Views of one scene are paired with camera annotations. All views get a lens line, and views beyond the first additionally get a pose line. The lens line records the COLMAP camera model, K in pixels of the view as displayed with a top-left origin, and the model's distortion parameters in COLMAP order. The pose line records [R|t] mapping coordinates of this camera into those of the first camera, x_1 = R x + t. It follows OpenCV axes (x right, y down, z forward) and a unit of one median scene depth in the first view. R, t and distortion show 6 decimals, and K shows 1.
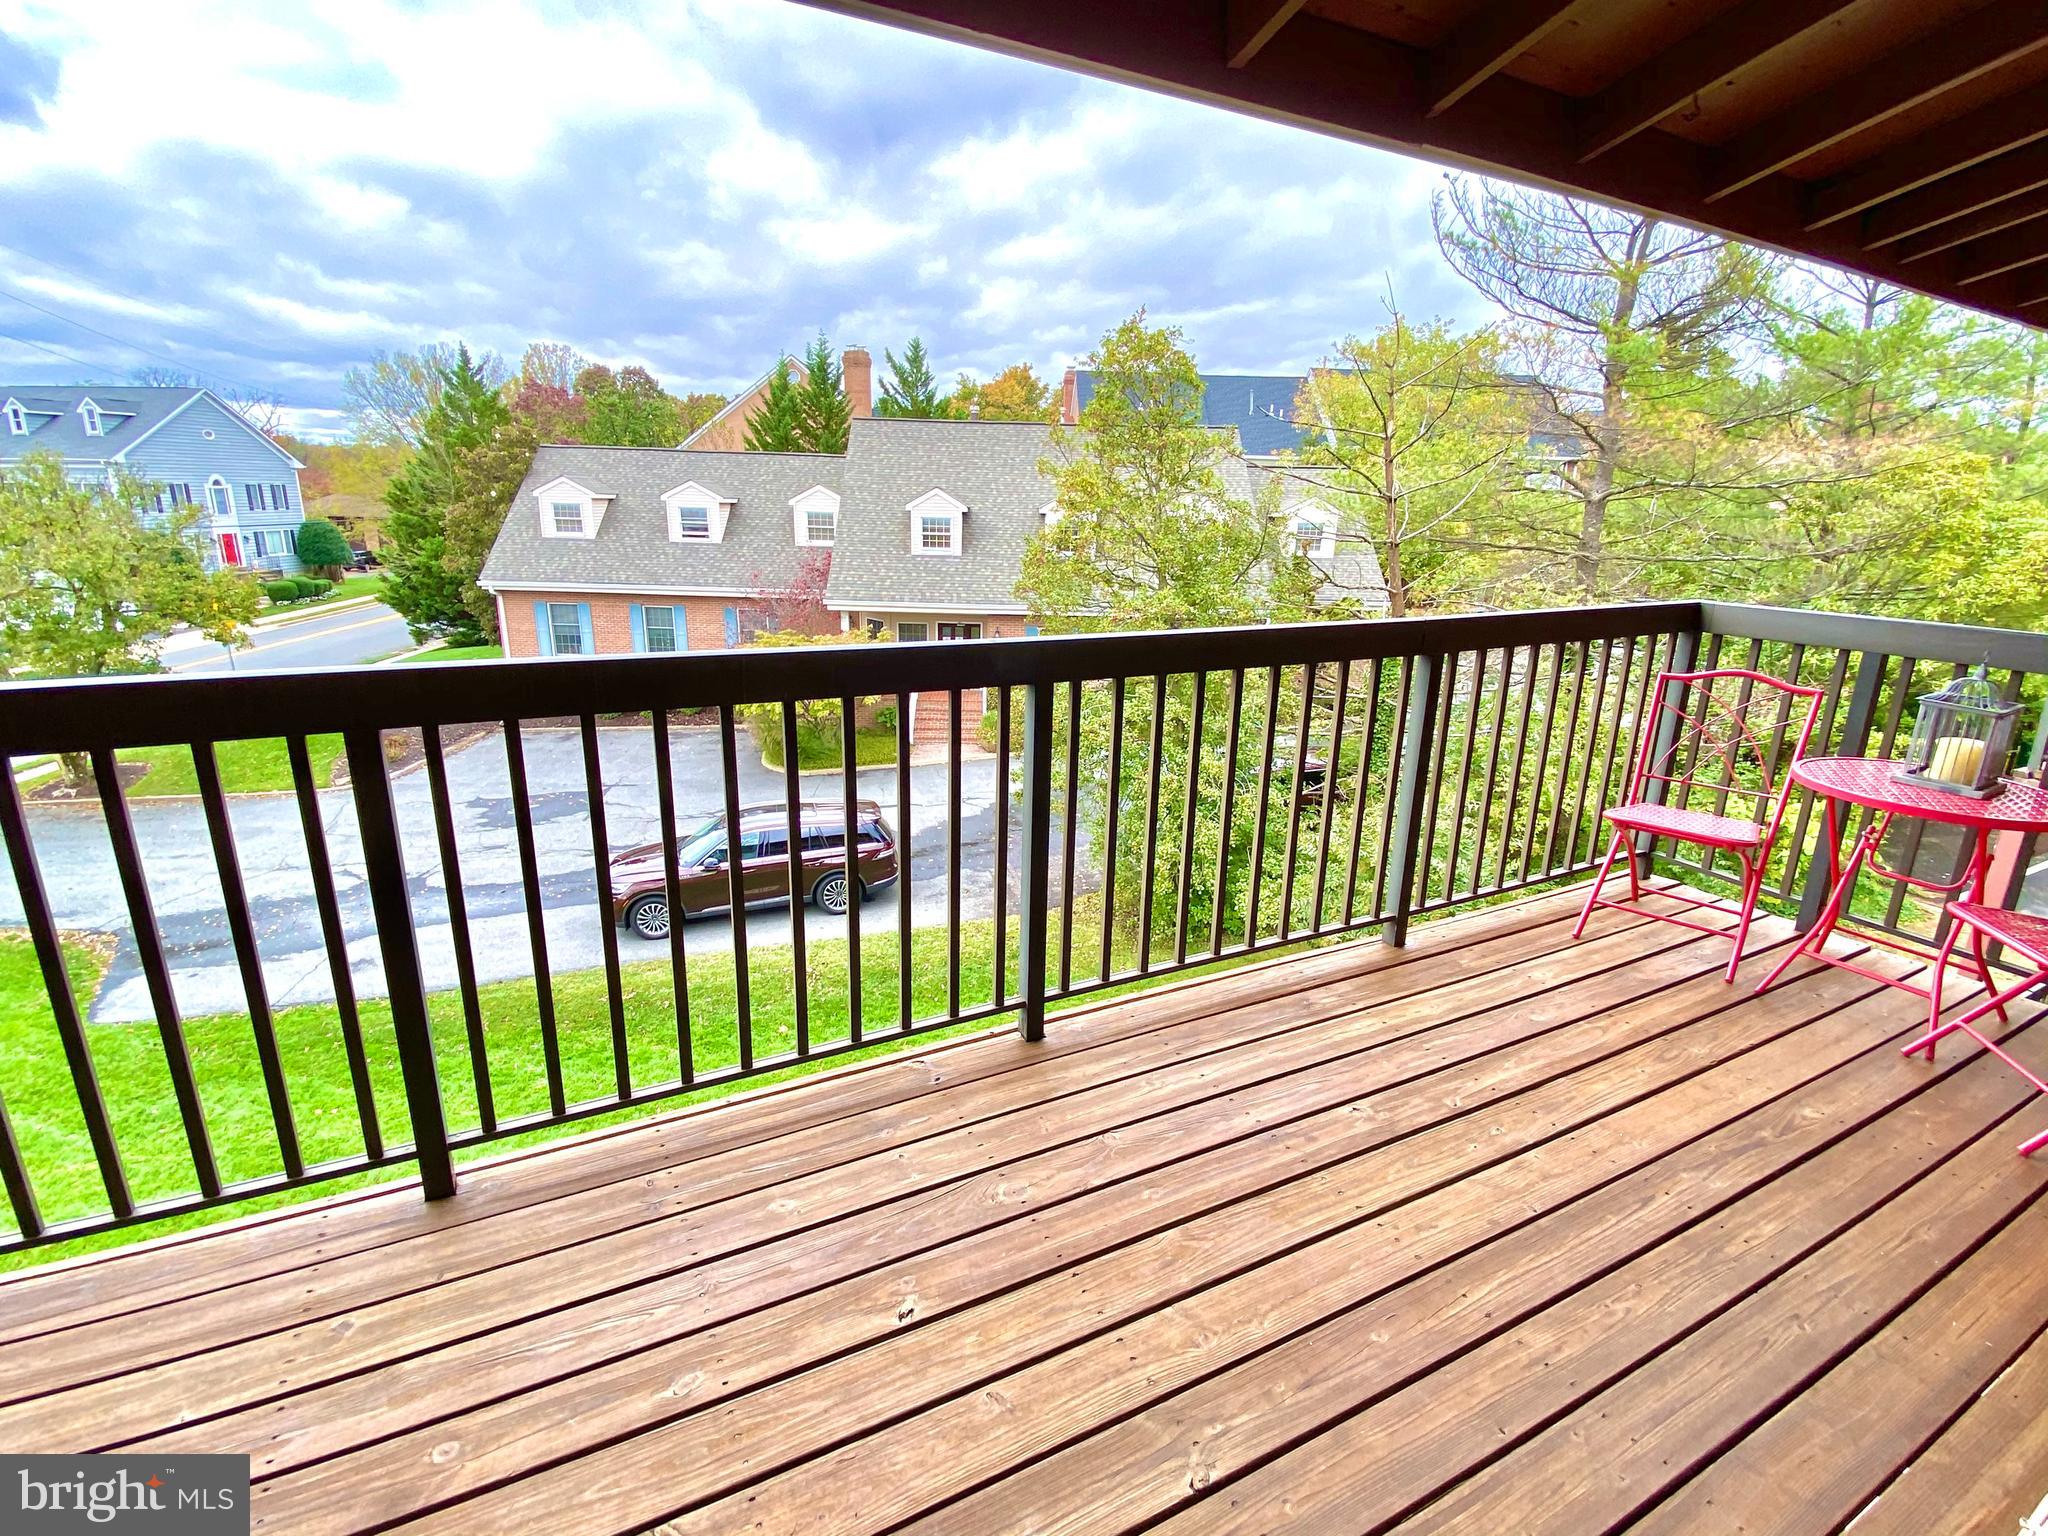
lens RADIAL K [[943.3, 0, 1032.9], [0, 943.3, 764.5], [0, 0, 1]] dist [-0.004371, -0.000486]
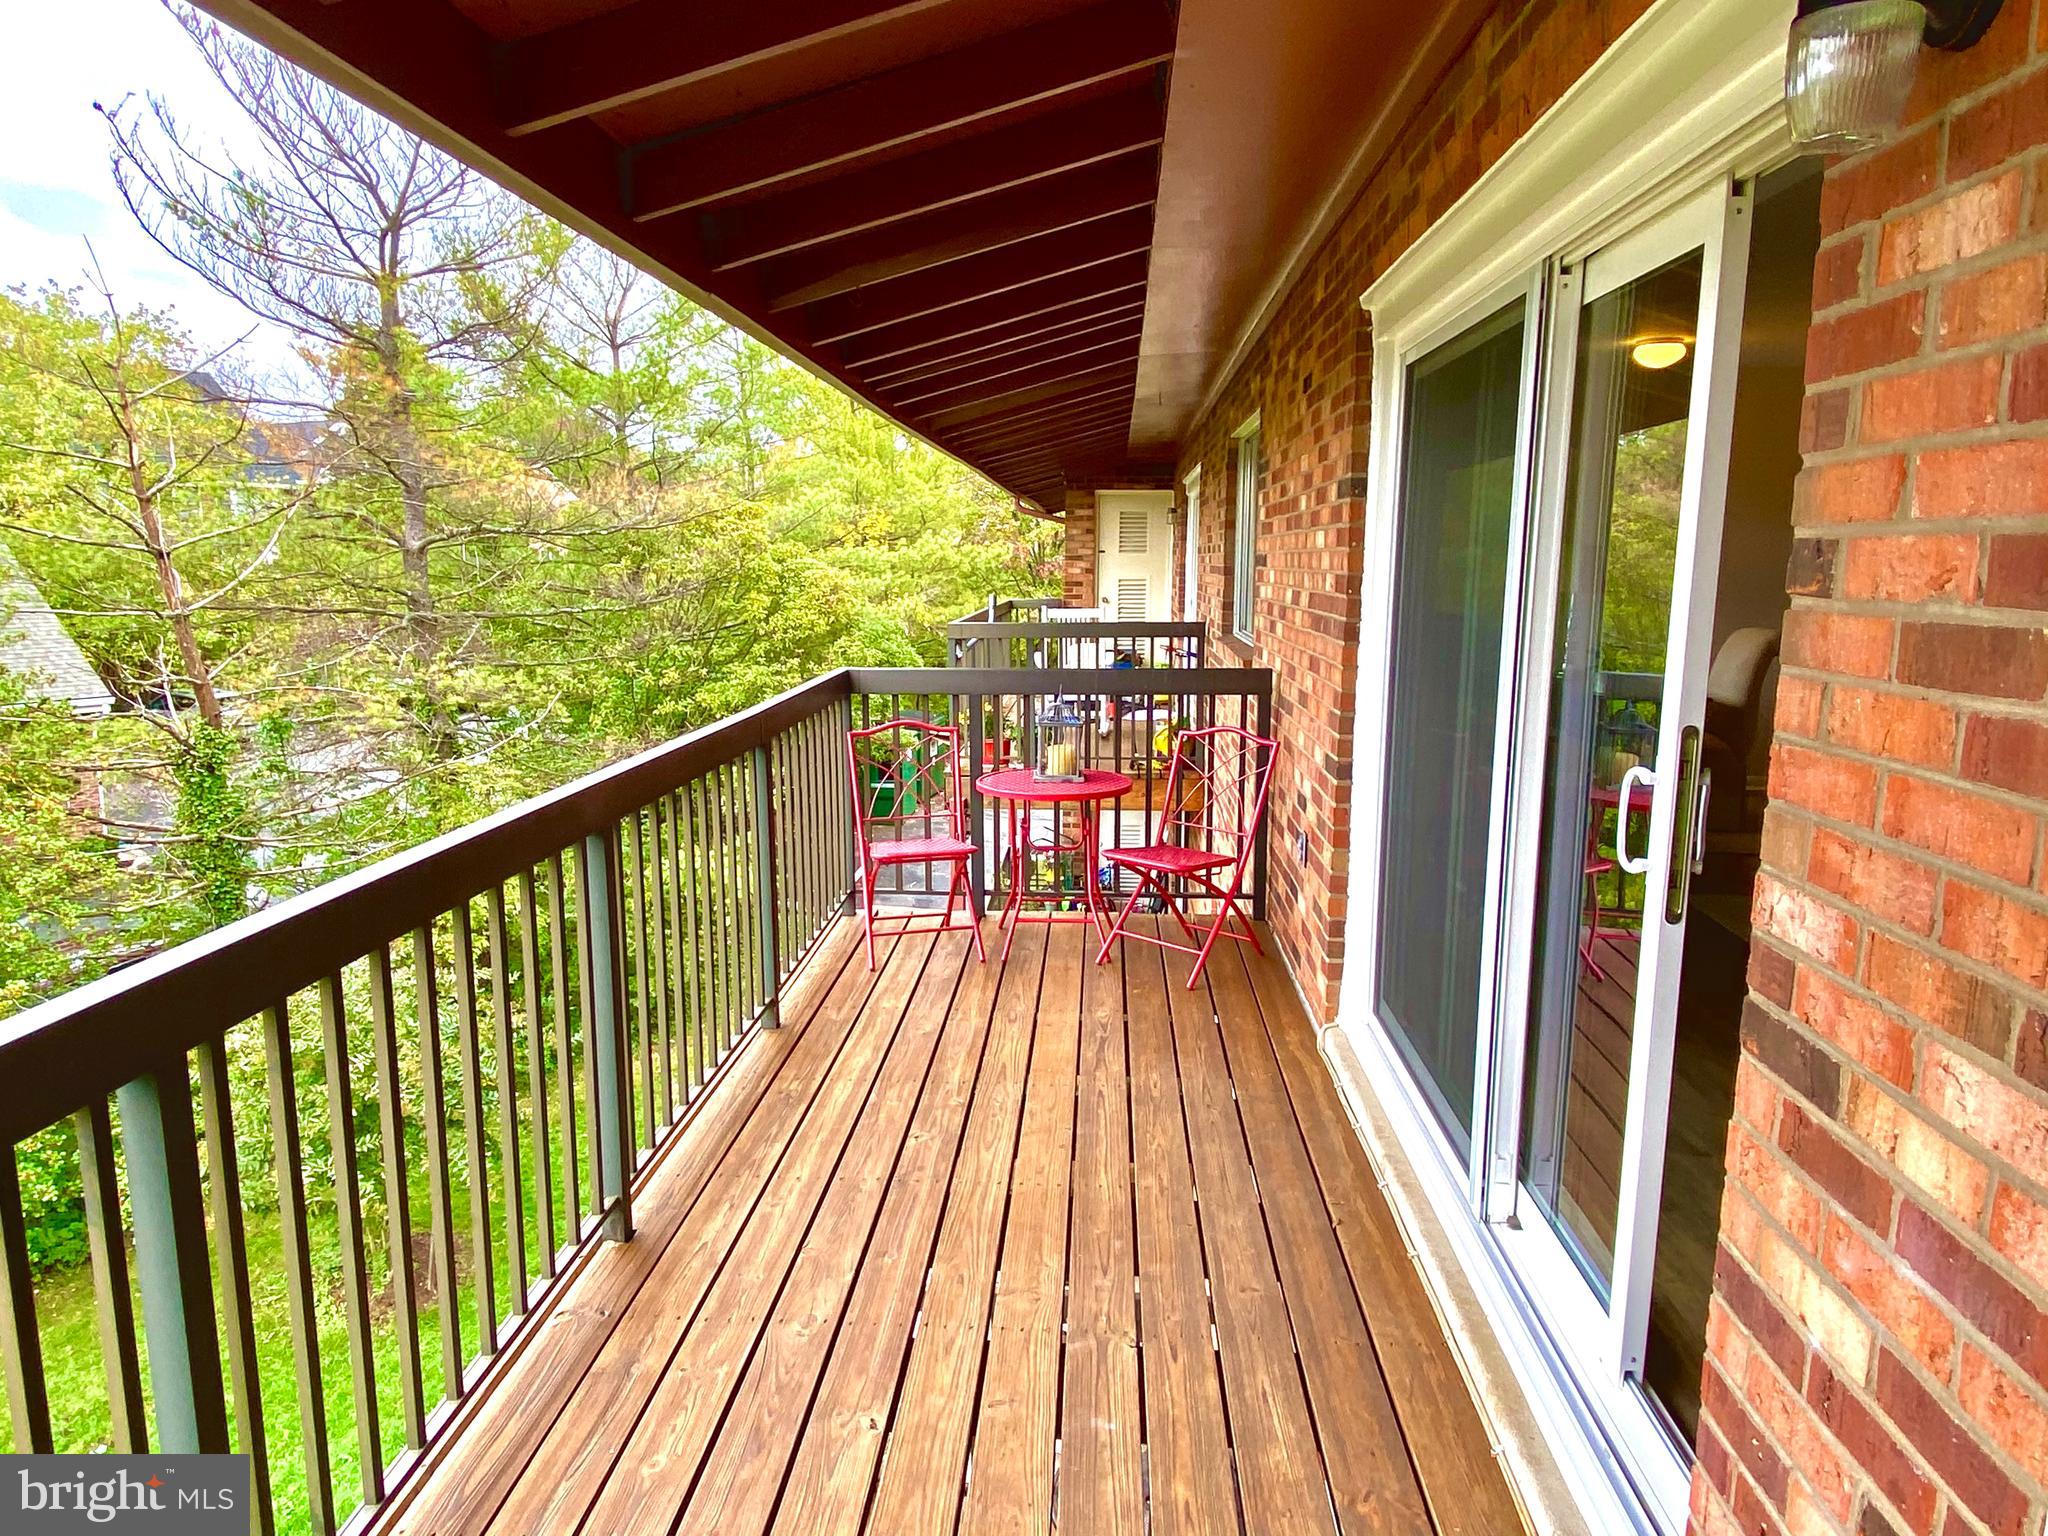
lens RADIAL K [[1291.8, 0, 1021.5], [0, 1291.8, 764.9], [0, 0, 1]] dist [0.008821, 0.000153]
pose [[0.515475, -0.160197, 0.841797, -0.140532], [0.242102, 0.969573, 0.036261, -0.016076], [-0.821993, 0.185109, 0.538574, -0.004100]]
